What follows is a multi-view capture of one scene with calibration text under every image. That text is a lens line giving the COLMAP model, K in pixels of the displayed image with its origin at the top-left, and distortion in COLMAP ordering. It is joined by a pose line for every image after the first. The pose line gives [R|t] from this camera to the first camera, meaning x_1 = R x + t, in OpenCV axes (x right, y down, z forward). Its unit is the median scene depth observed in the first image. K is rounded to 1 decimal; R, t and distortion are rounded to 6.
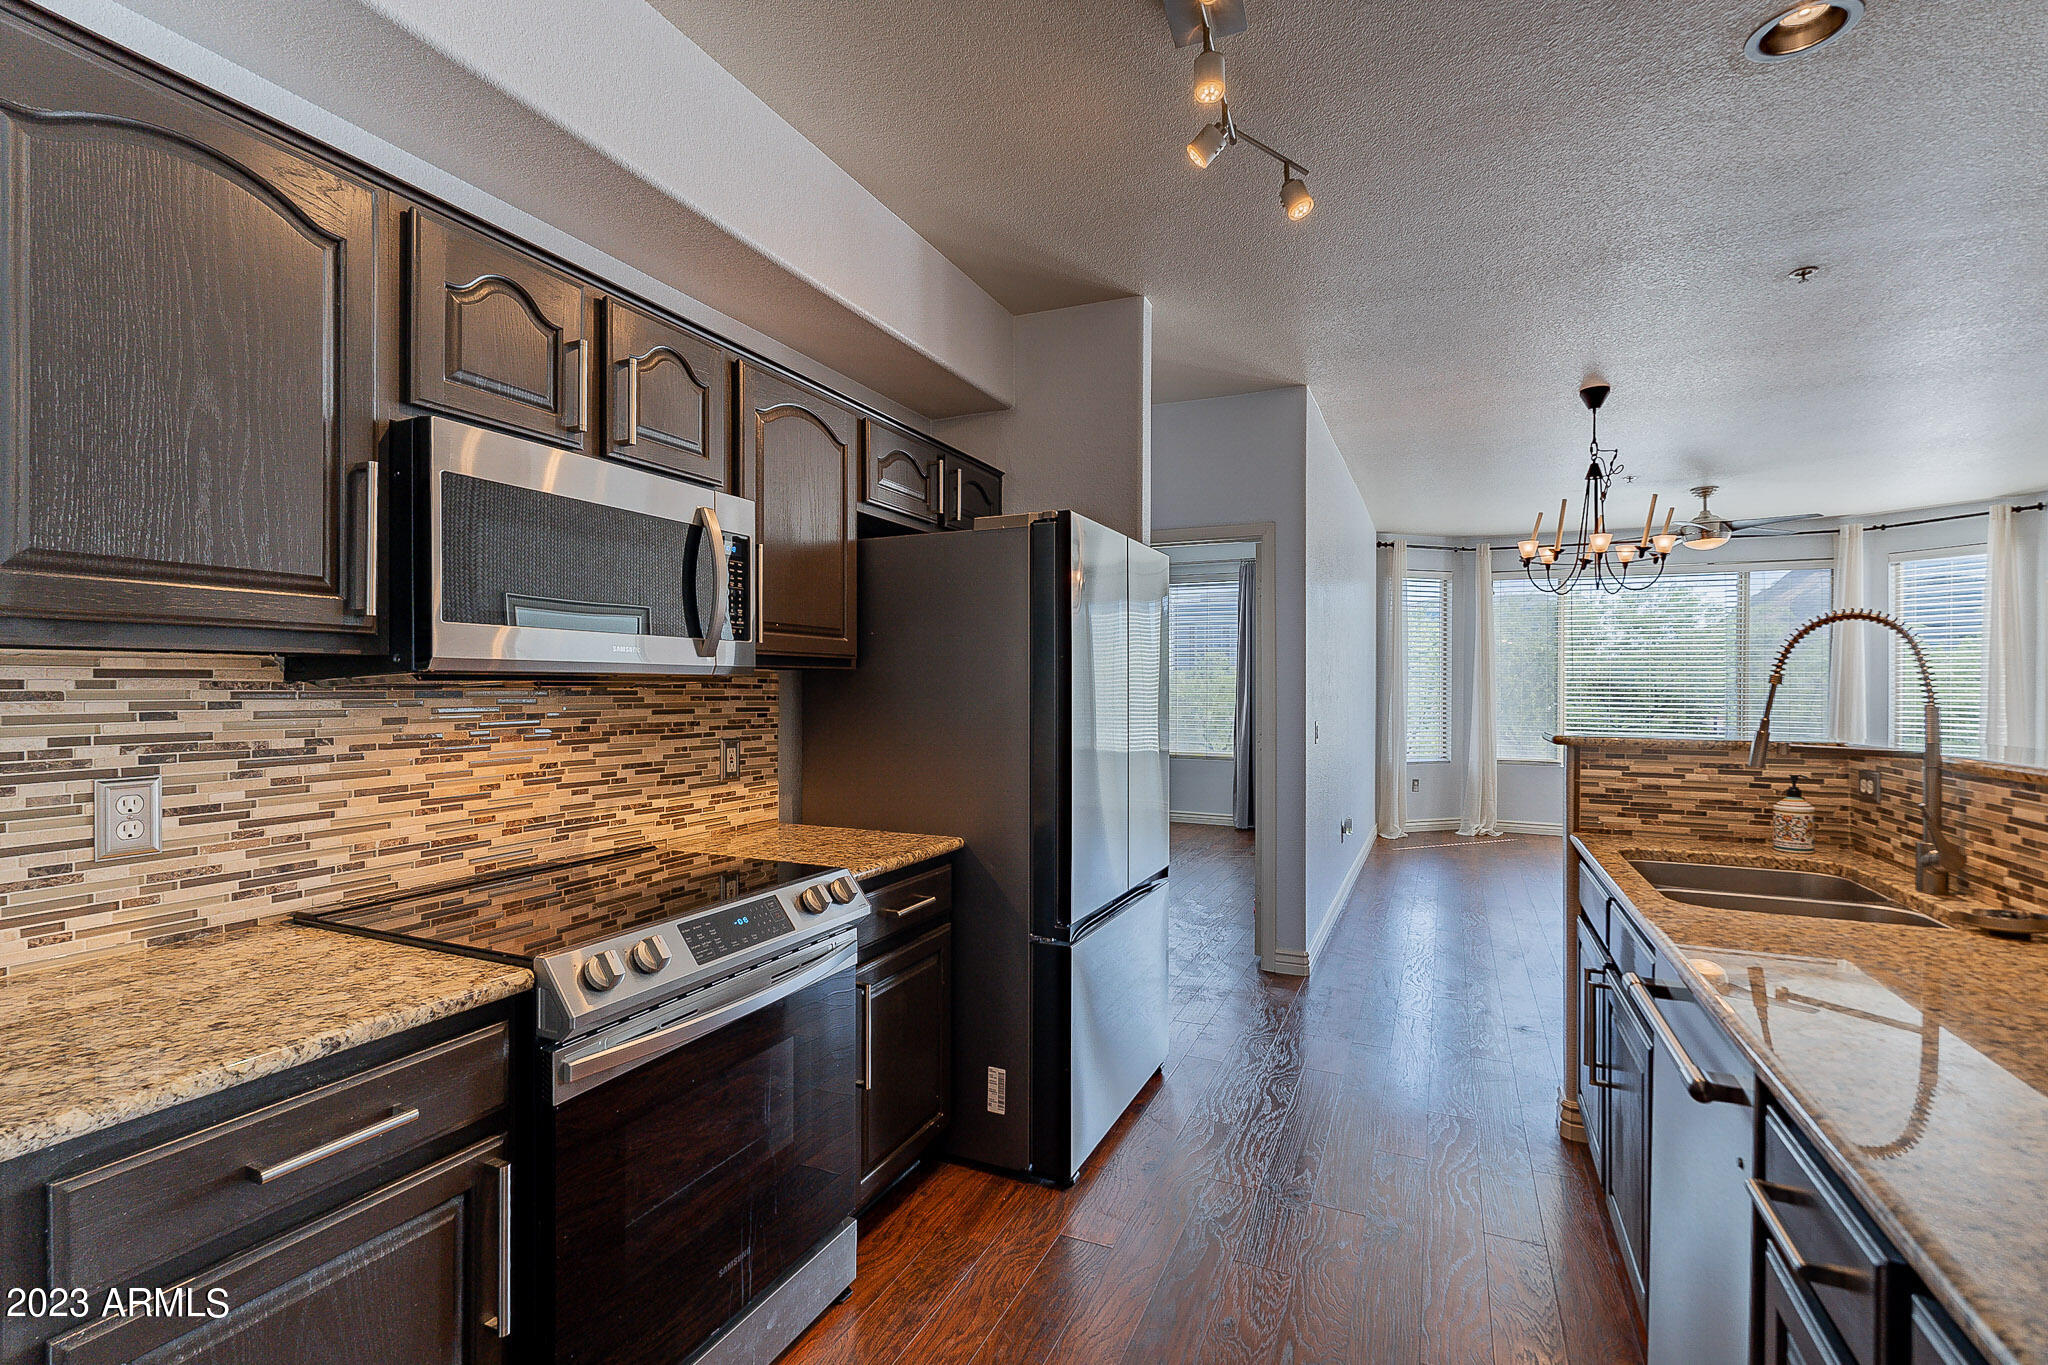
lens RADIAL K [[905.2, 0, 1010.9], [0, 905.2, 688.8], [0, 0, 1]] dist [0.006742, -0.001765]
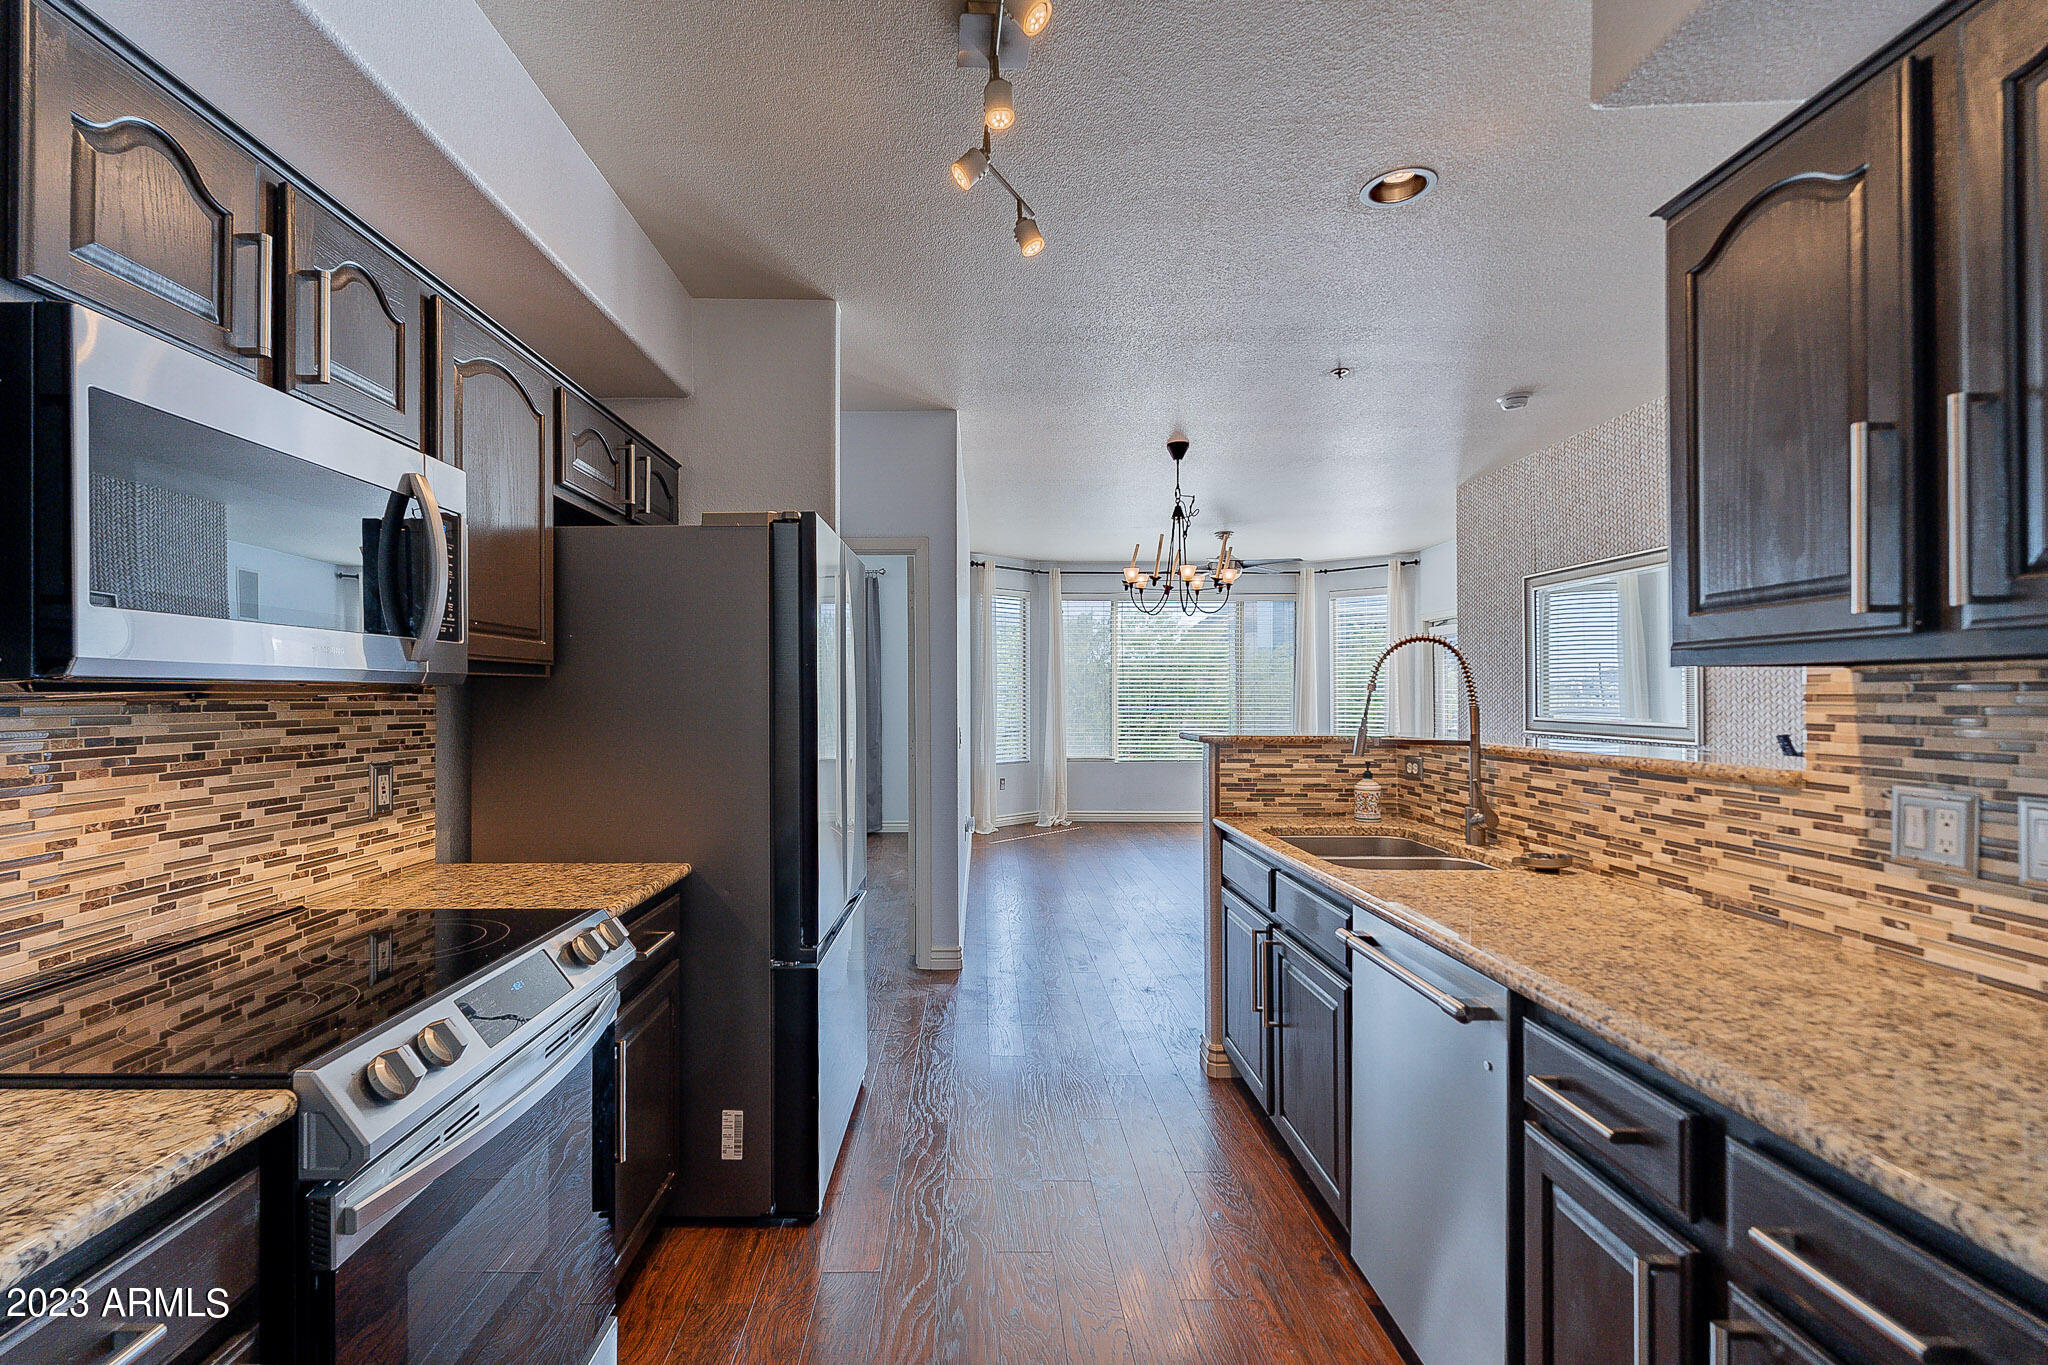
lens RADIAL K [[905.2, 0, 956.0], [0, 905.2, 689.7], [0, 0, 1]] dist [0.006742, -0.001765]
pose [[0.912856, -0.002611, 0.408274, -0.210369], [0.006039, 0.999957, -0.007107, -0.001430], [-0.408237, 0.008954, 0.912832, 0.071636]]
